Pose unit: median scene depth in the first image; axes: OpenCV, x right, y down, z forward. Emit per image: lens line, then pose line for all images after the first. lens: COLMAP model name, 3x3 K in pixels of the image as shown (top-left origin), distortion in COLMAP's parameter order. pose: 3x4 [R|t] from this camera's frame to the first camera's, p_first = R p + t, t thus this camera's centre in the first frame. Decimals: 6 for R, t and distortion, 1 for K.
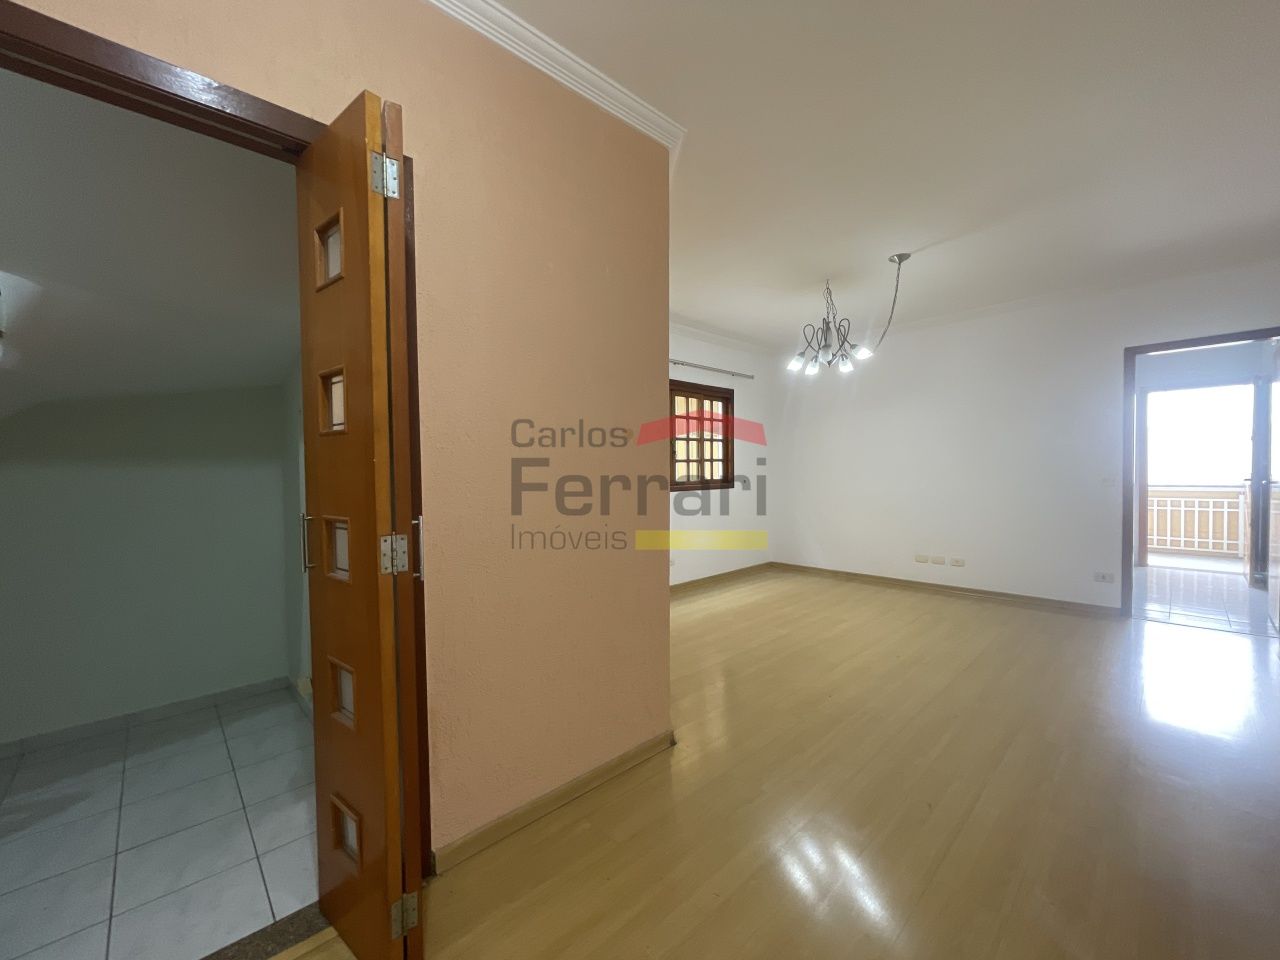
lens RADIAL K [[513.8, 0, 637.4], [0, 513.8, 485.4], [0, 0, 1]] dist [0.001342, 0.000108]
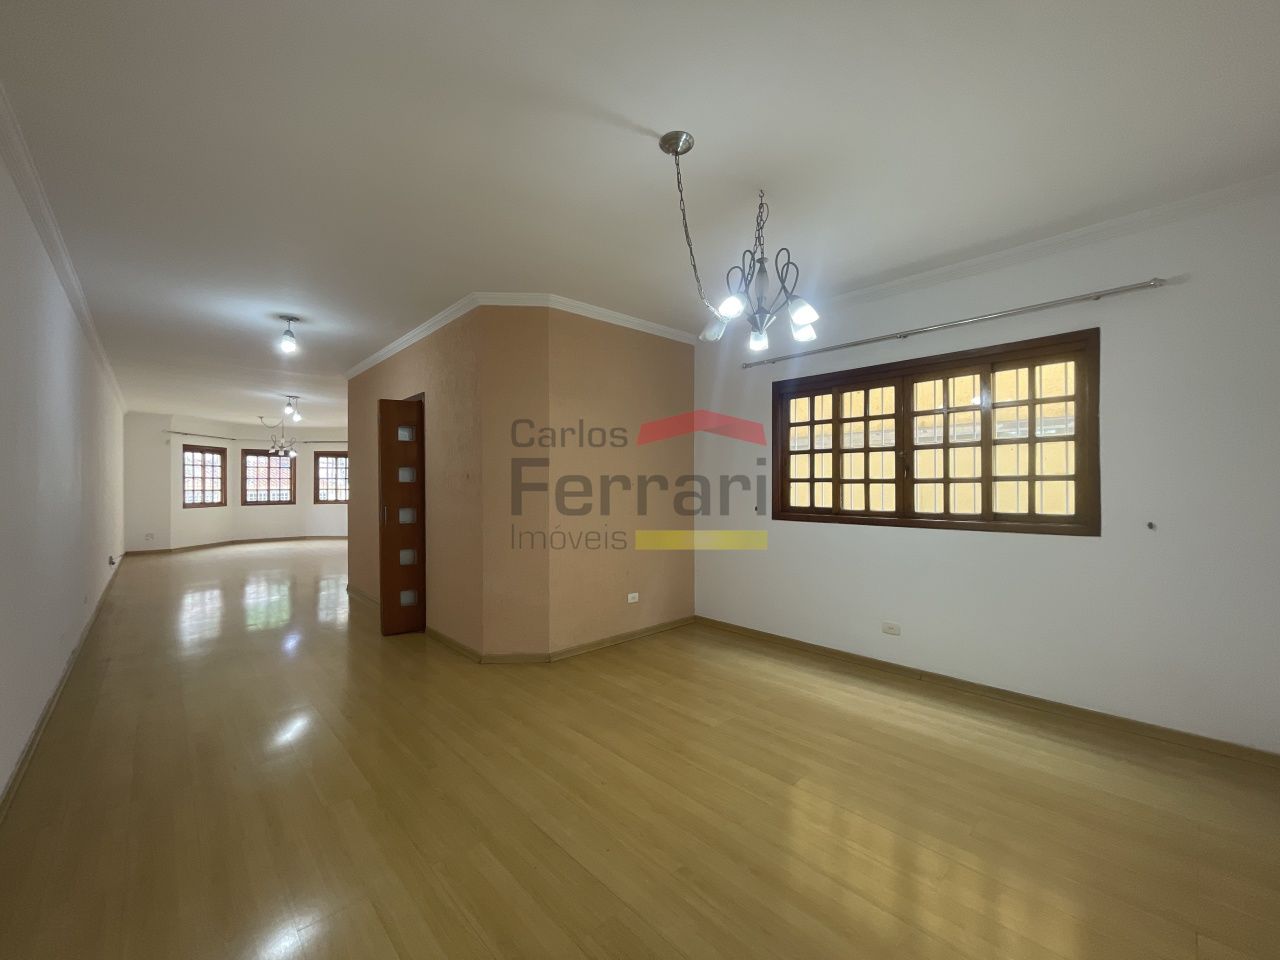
lens RADIAL K [[513.8, 0, 637.1], [0, 513.8, 478.1], [0, 0, 1]] dist [0.001342, 0.000108]
pose [[-0.016036, 0.002331, -0.999869, 0.798622], [-0.035413, 0.999369, 0.002897, -0.042466], [0.999244, 0.035454, -0.015944, 0.708799]]
